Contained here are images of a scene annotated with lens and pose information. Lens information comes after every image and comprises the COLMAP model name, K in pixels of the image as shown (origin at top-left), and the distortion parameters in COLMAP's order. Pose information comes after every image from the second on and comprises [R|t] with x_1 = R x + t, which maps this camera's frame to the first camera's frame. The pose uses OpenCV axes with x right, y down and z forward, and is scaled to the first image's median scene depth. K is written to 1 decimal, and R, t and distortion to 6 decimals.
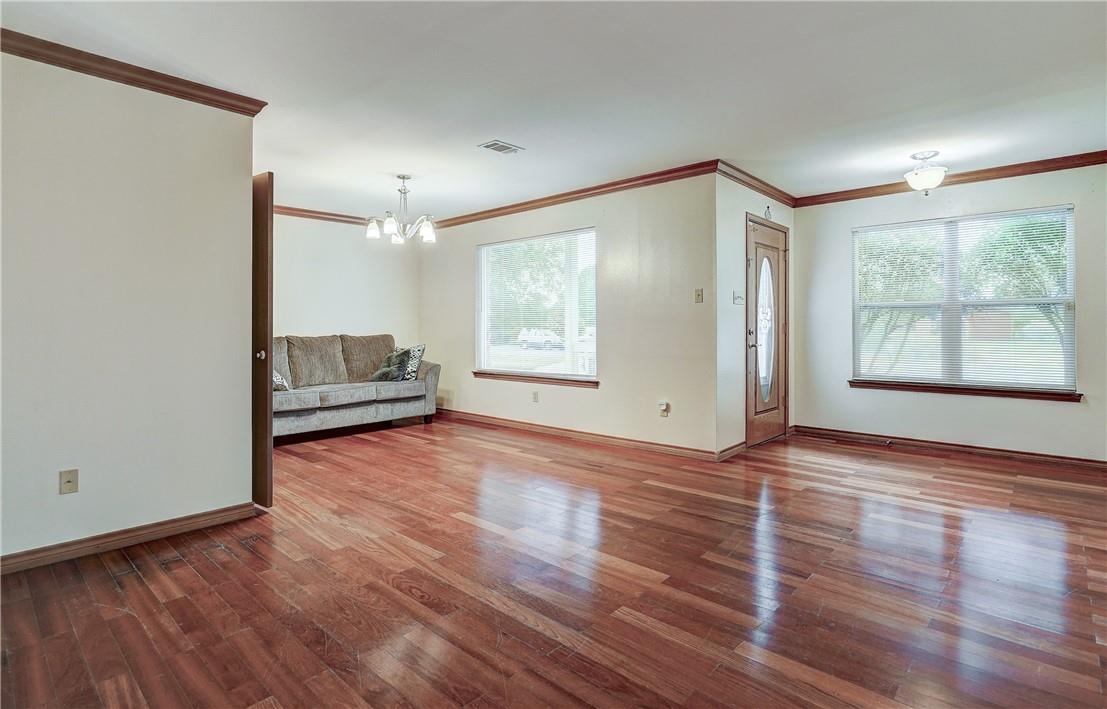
lens RADIAL K [[544.8, 0, 544.3], [0, 544.8, 318.3], [0, 0, 1]] dist [-0.016238, 0.000095]
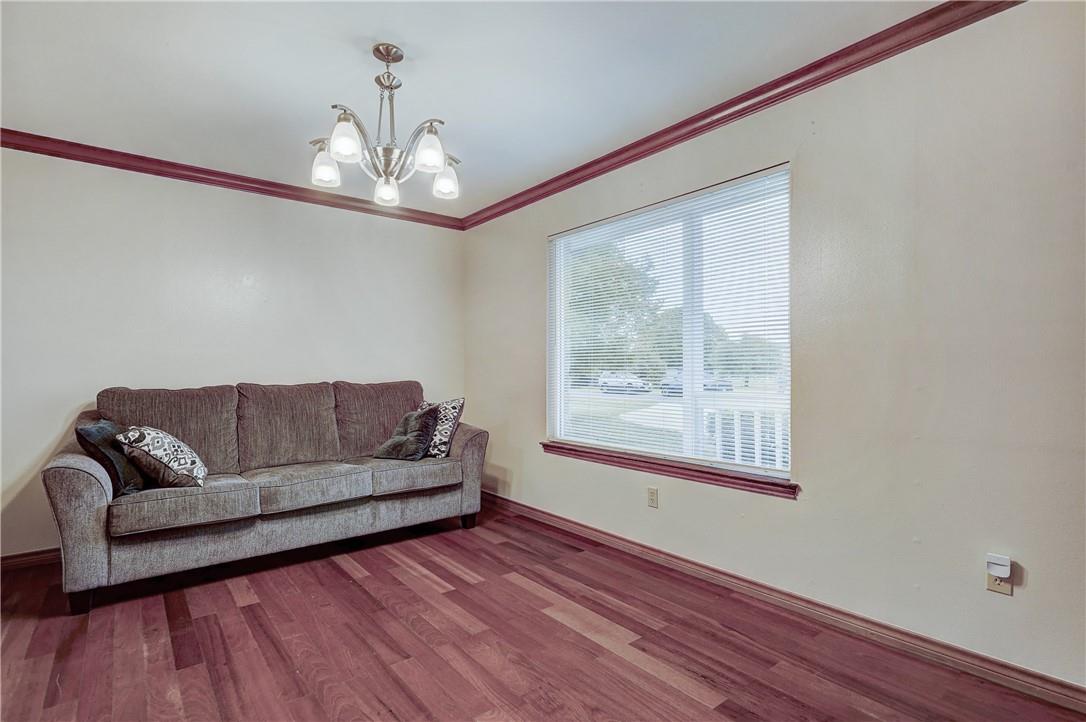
lens RADIAL K [[526.0, 0, 540.1], [0, 526.0, 364.6], [0, 0, 1]] dist [-0.012908, 0.002033]
pose [[0.987850, 0.001004, -0.155405, -0.044963], [0.000016, 0.999978, 0.006557, 0.007161], [0.155408, -0.006480, 0.987829, 0.454676]]
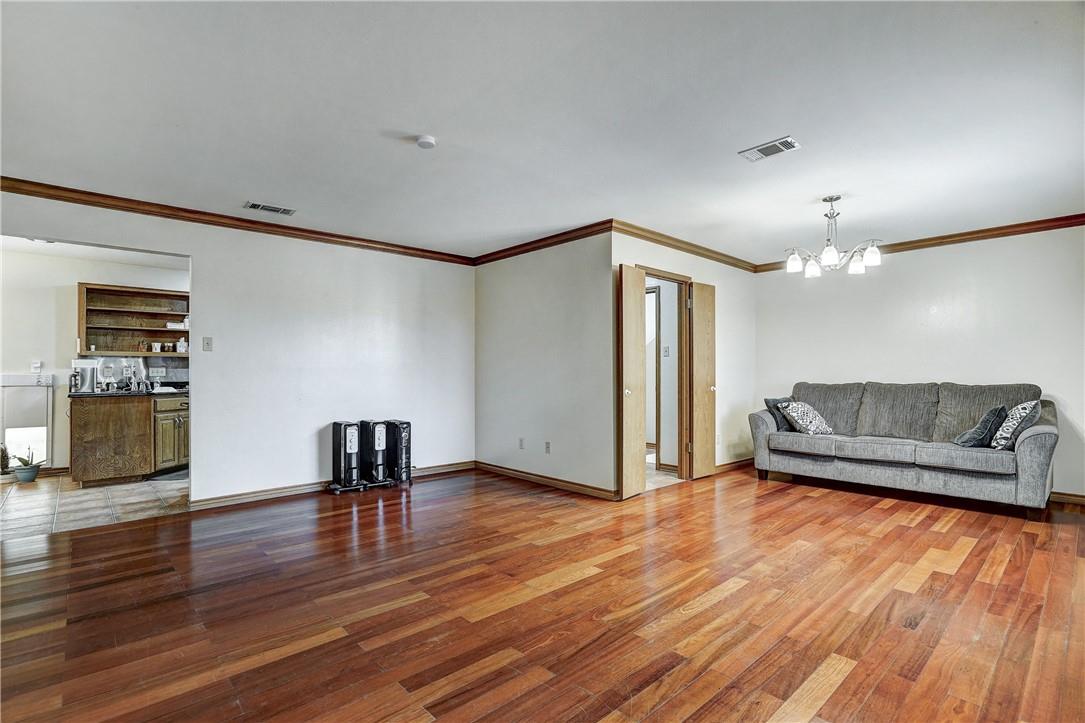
lens RADIAL K [[525.5, 0, 545.1], [0, 525.5, 367.3], [0, 0, 1]] dist [-0.012908, 0.002033]
pose [[-0.071371, -0.004544, -0.997439, 0.477652], [0.015572, 0.999863, -0.005669, 0.003367], [0.997328, -0.015937, -0.071290, 0.484311]]
